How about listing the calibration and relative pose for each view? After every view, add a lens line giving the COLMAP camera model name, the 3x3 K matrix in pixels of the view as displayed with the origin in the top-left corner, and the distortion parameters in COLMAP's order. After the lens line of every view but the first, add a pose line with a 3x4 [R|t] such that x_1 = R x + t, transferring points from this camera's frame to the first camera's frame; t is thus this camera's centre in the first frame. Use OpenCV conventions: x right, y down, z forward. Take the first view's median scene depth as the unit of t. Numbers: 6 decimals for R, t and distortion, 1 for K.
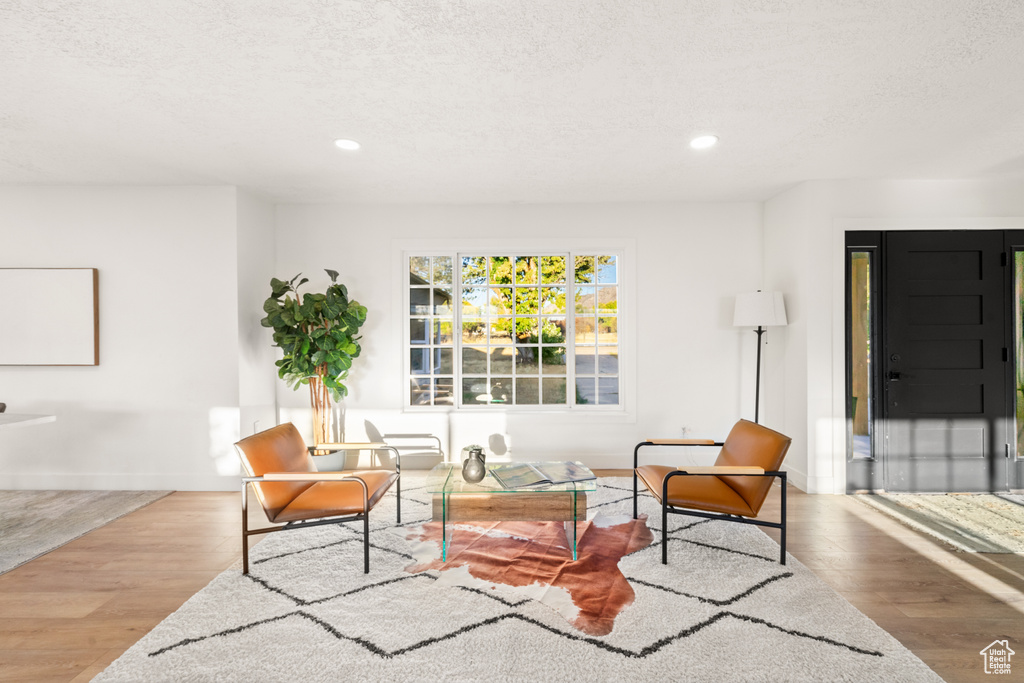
lens RADIAL K [[469.0, 0, 506.8], [0, 469.0, 336.2], [0, 0, 1]] dist [-0.000198, 0.002267]
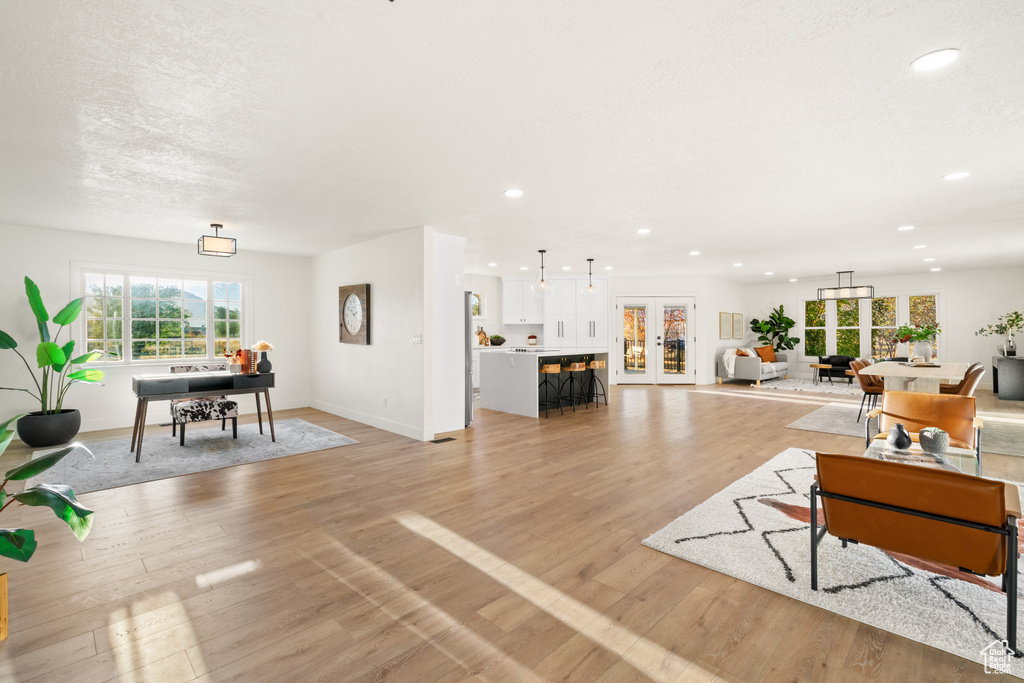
lens RADIAL K [[469.0, 0, 514.4], [0, 469.0, 326.5], [0, 0, 1]] dist [-0.000198, 0.002267]
pose [[-0.698881, -0.002456, -0.715234, 1.064629], [0.002082, 0.999983, -0.005468, -0.001998], [0.715235, -0.005311, -0.698864, 0.802371]]
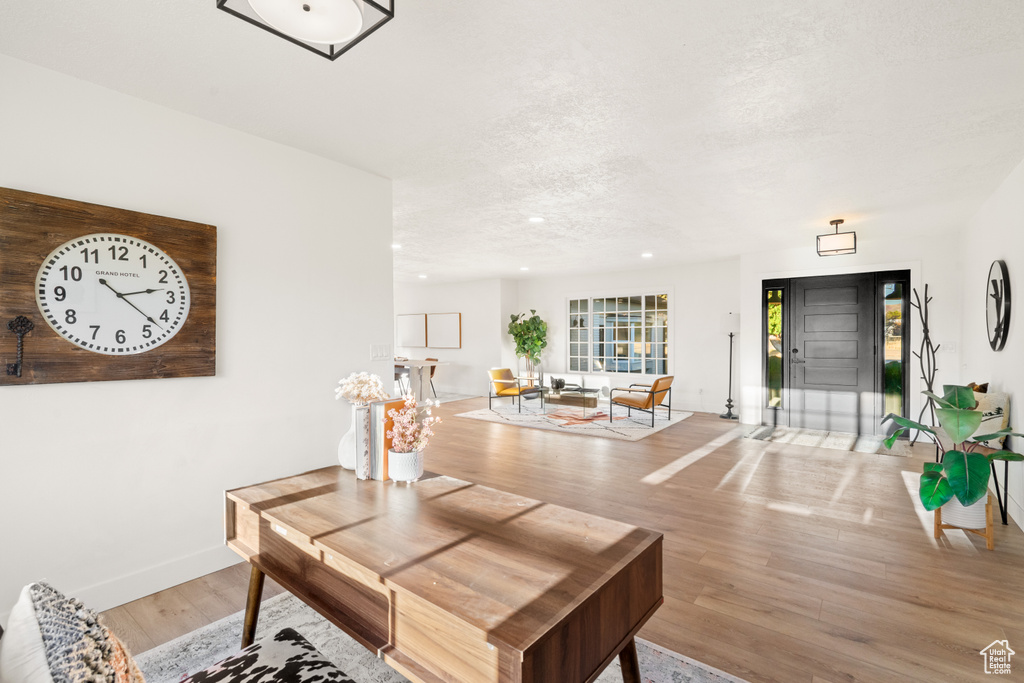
lens RADIAL K [[469.0, 0, 508.7], [0, 469.0, 339.1], [0, 0, 1]] dist [-0.000198, 0.002267]
pose [[0.798364, 0.002338, -0.602171, 0.987801], [0.000549, 0.999989, 0.004609, -0.004529], [0.602175, -0.004010, 0.798354, -1.001822]]
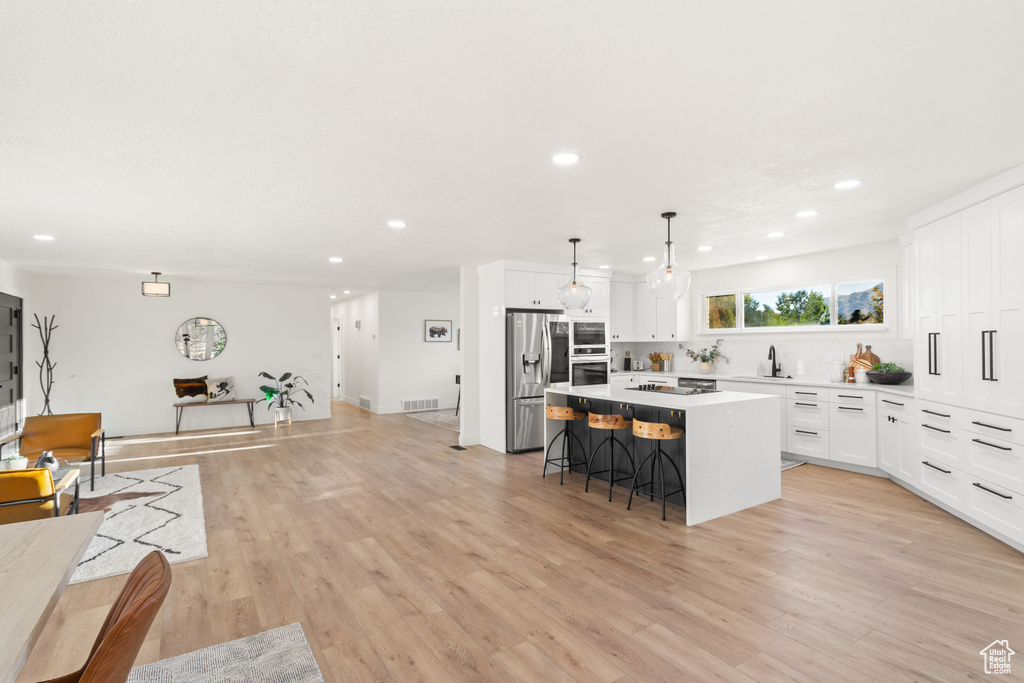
lens RADIAL K [[500.5, 0, 518.6], [0, 500.5, 351.3], [0, 0, 1]] dist [-0.000443, 0.002729]
pose [[-0.552126, -0.006936, 0.833732, -1.407361], [0.012617, 0.999781, 0.016673, -0.035492], [-0.833665, 0.019725, -0.551918, 0.463886]]
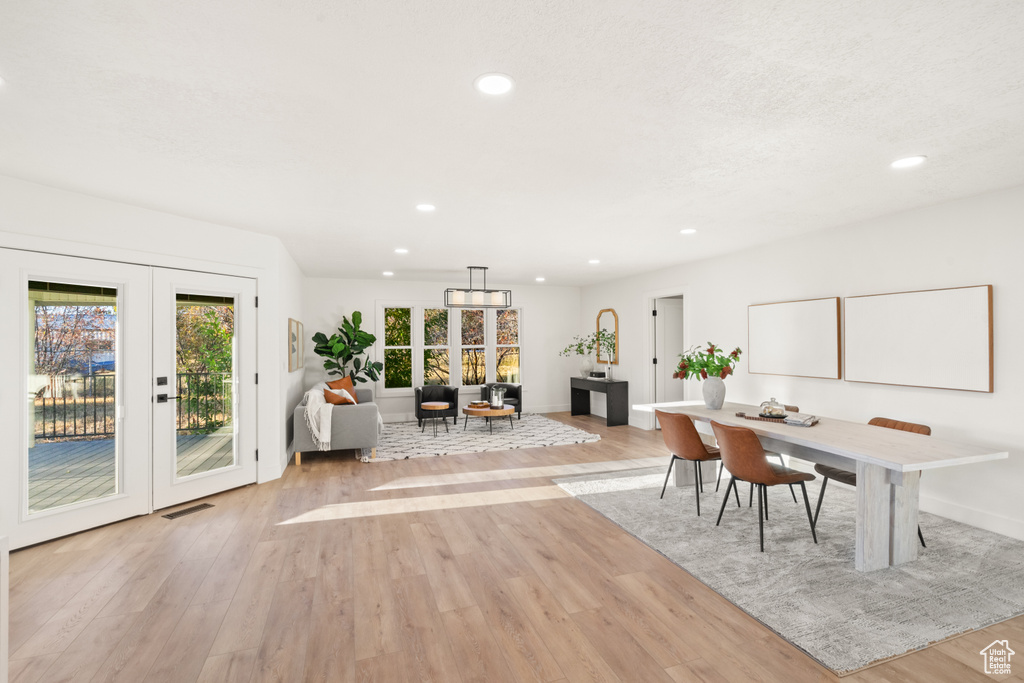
lens RADIAL K [[469.0, 0, 511.0], [0, 469.0, 338.3], [0, 0, 1]] dist [-0.000198, 0.002267]
pose [[0.334966, -0.004901, -0.942217, -0.329190], [-0.001212, 0.999983, -0.005633, -0.035036], [0.942229, 0.003029, 0.334955, -0.166144]]
